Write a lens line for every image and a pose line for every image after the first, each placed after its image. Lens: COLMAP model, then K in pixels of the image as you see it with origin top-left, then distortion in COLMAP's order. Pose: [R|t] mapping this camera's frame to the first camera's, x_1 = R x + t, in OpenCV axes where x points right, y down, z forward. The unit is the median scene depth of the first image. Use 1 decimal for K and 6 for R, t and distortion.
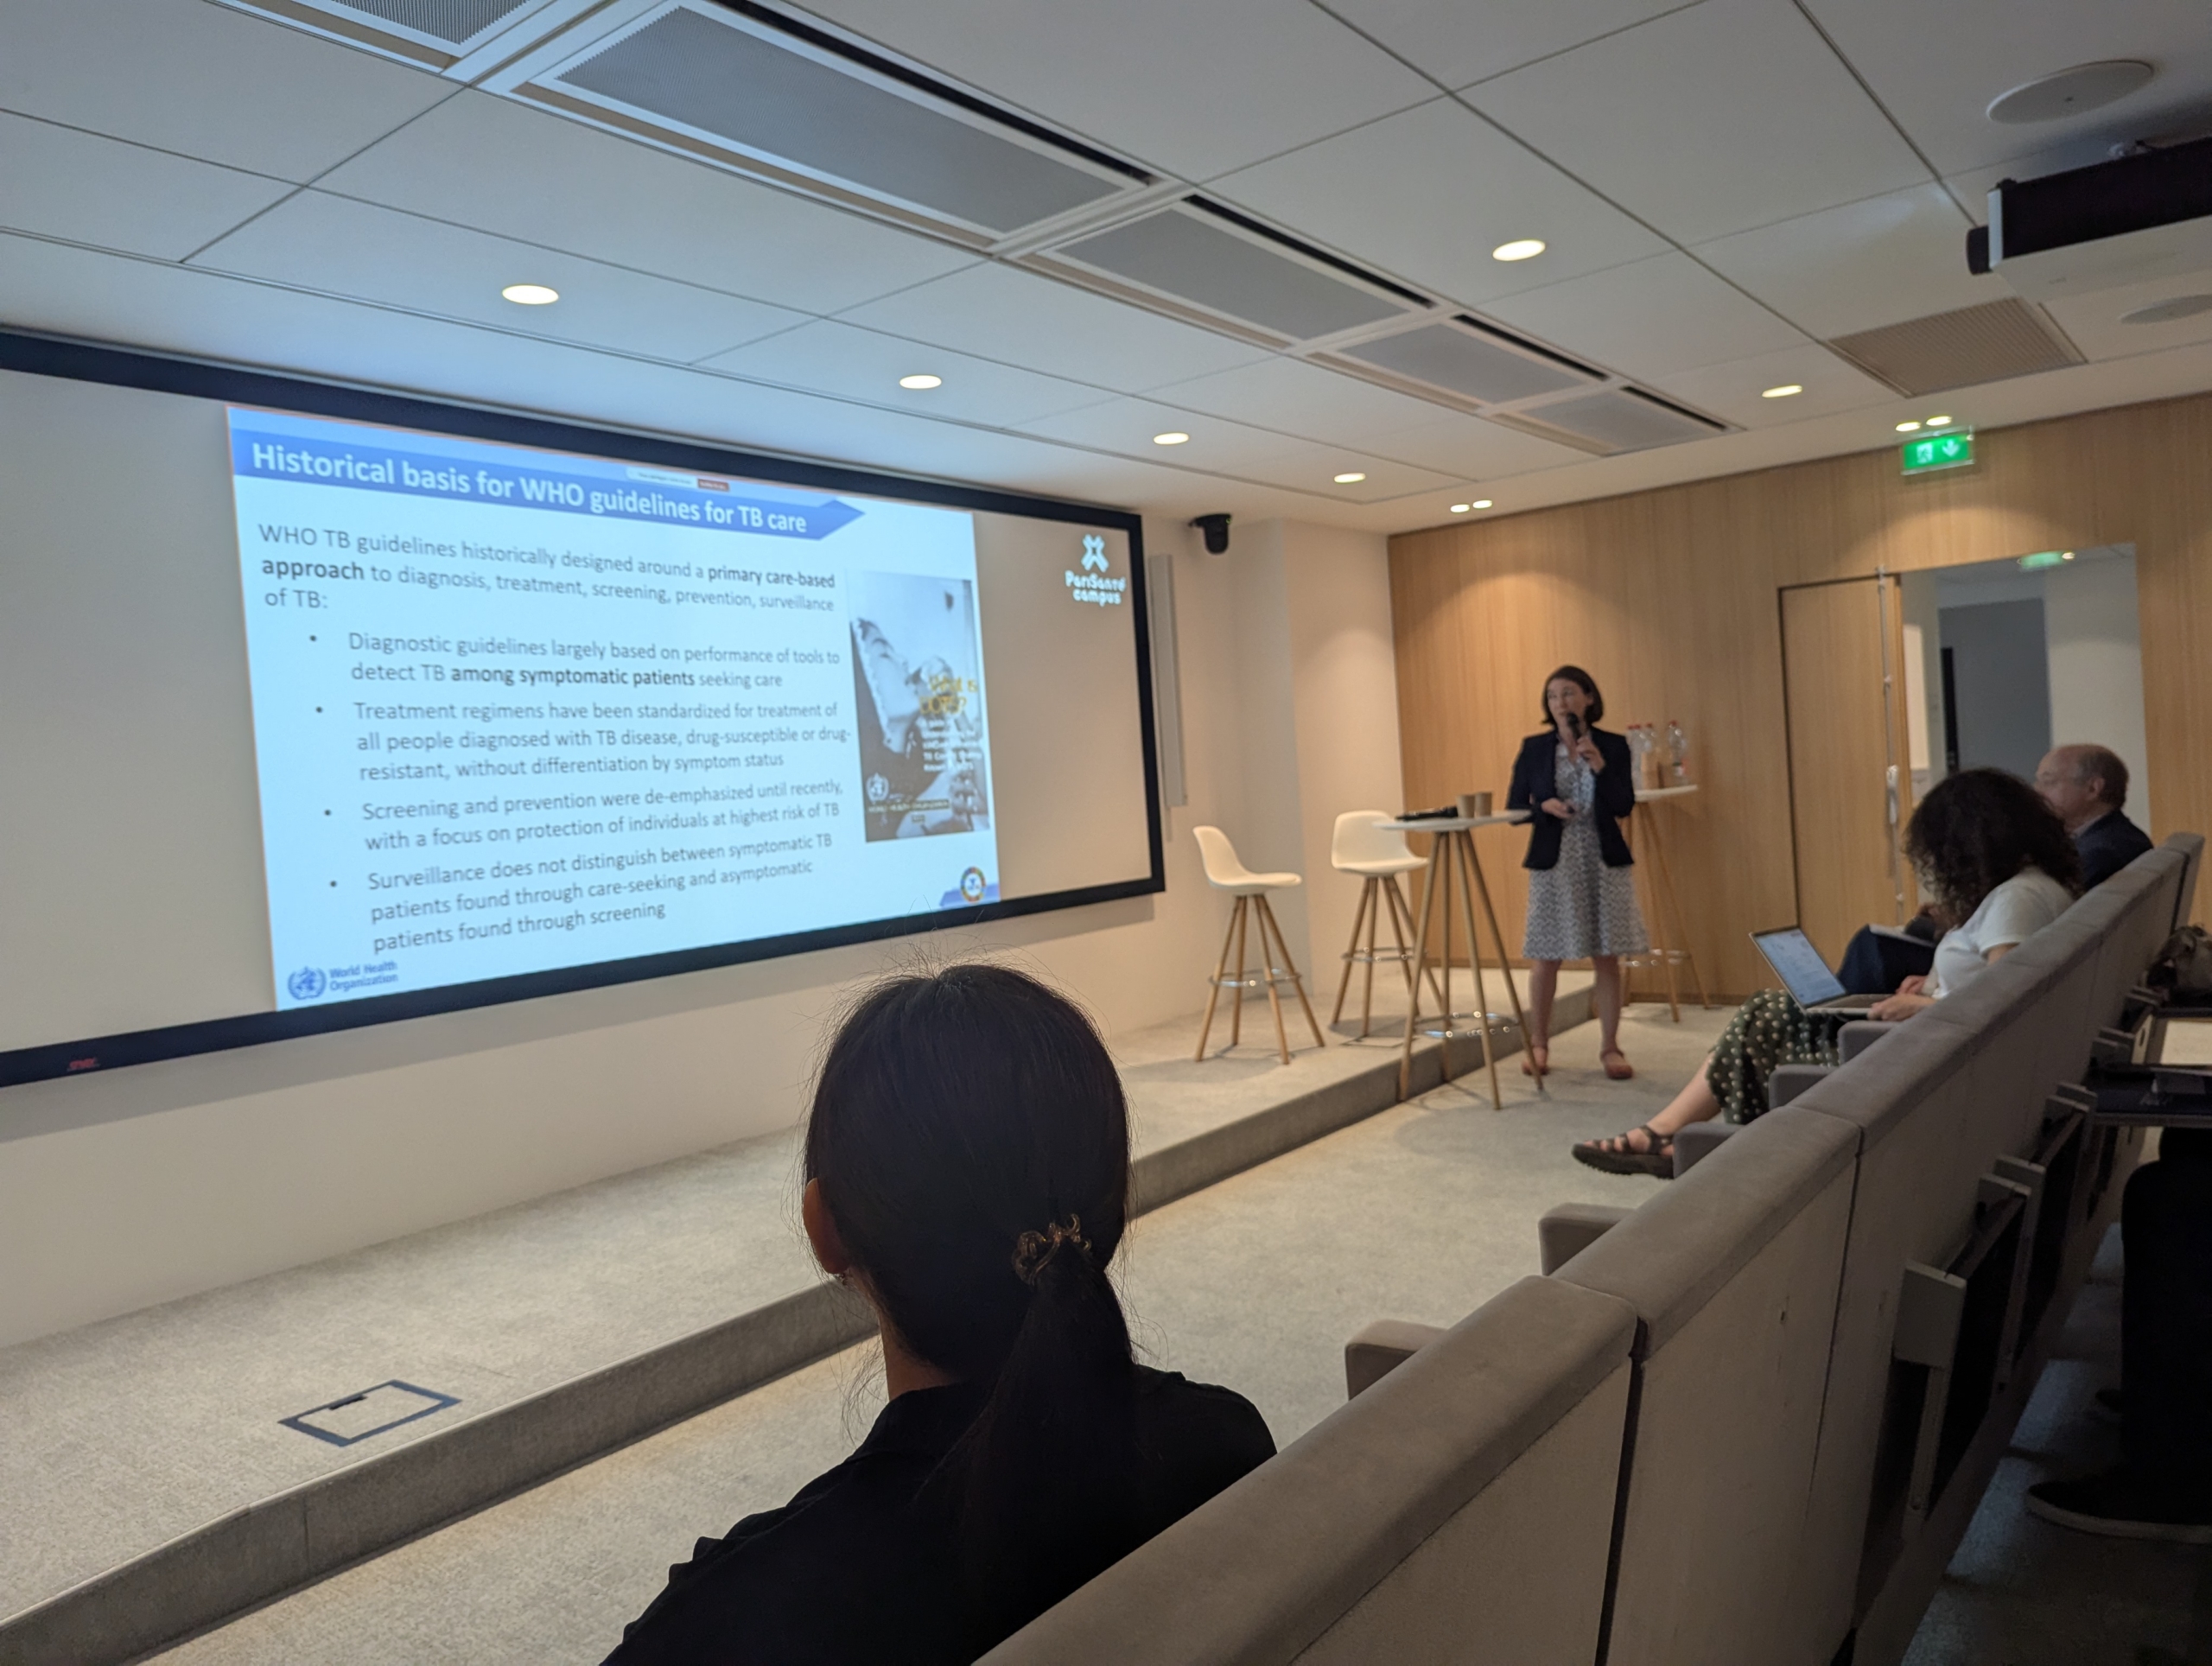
lens RADIAL K [[1548.6, 0, 1106.0], [0, 1548.6, 833.0], [0, 0, 1]] dist [0.006701, 0.002433]
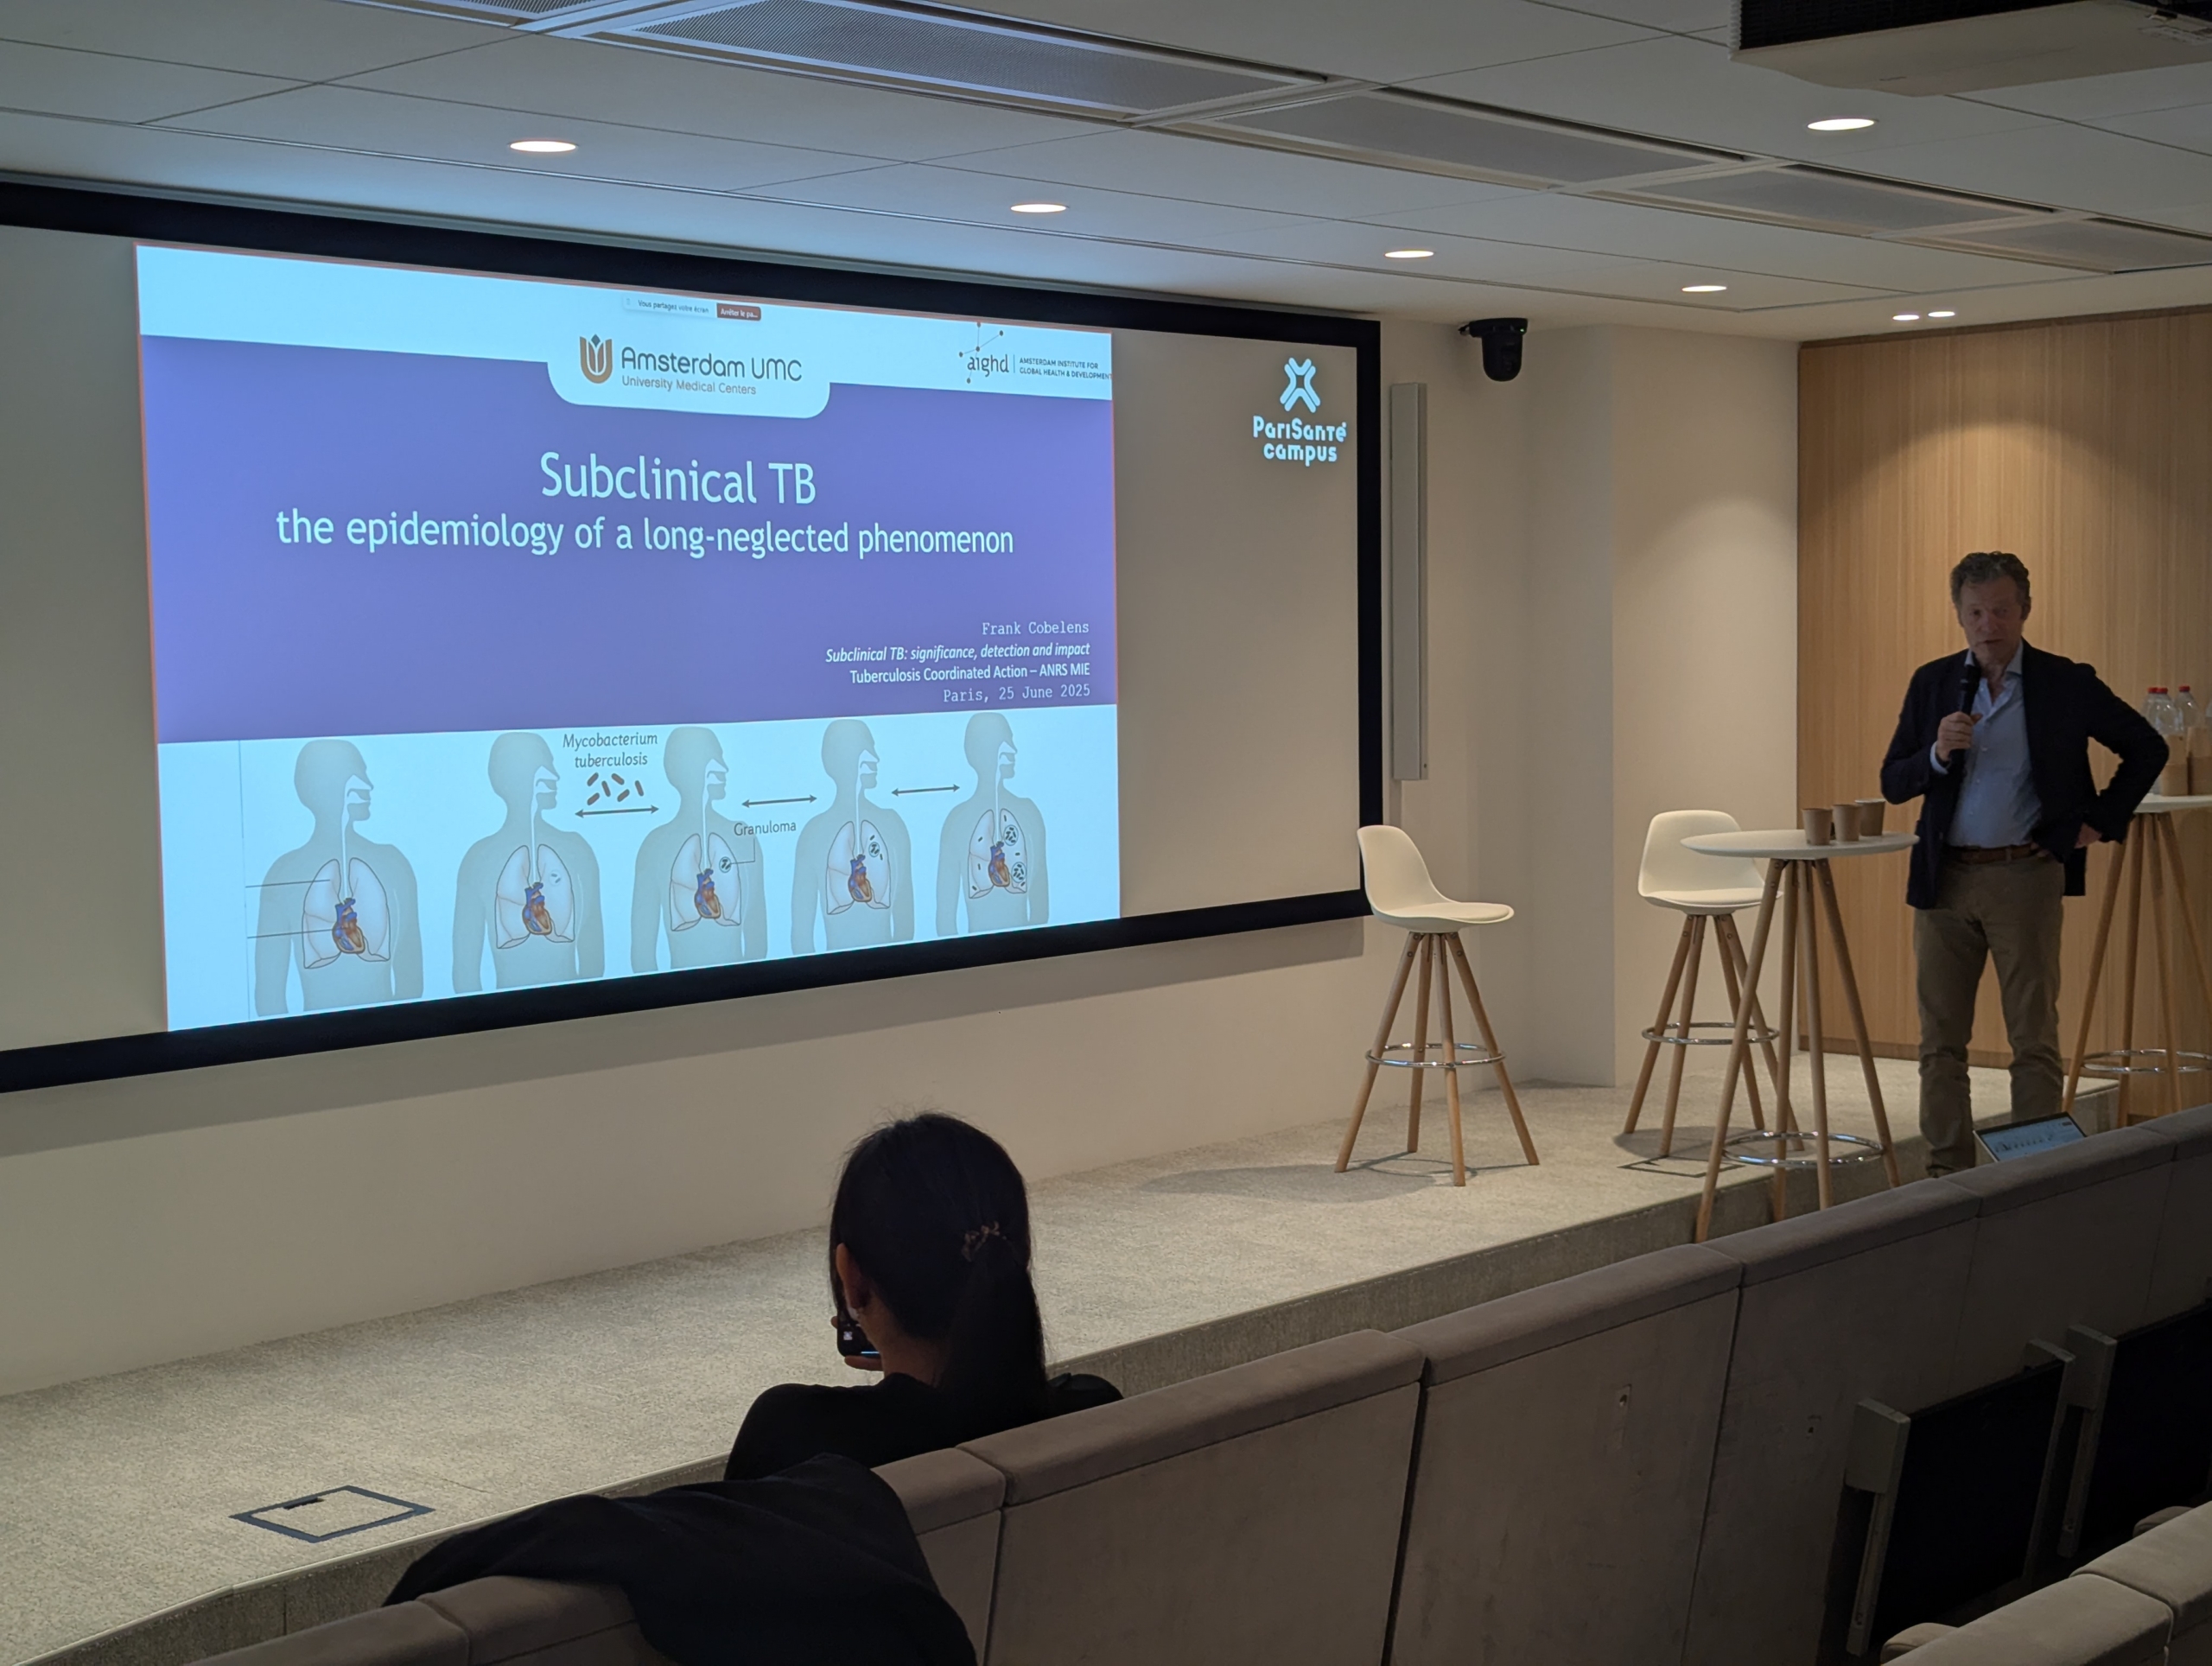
lens RADIAL K [[3202.8, 0, 1217.8], [0, 3202.8, 833.1], [0, 0, 1]] dist [0.078456, -0.025129]
pose [[0.996790, 0.060403, -0.052539, 0.041098], [-0.058175, 0.997382, 0.042958, -0.051652], [0.054996, -0.039764, 0.997694, -0.352967]]
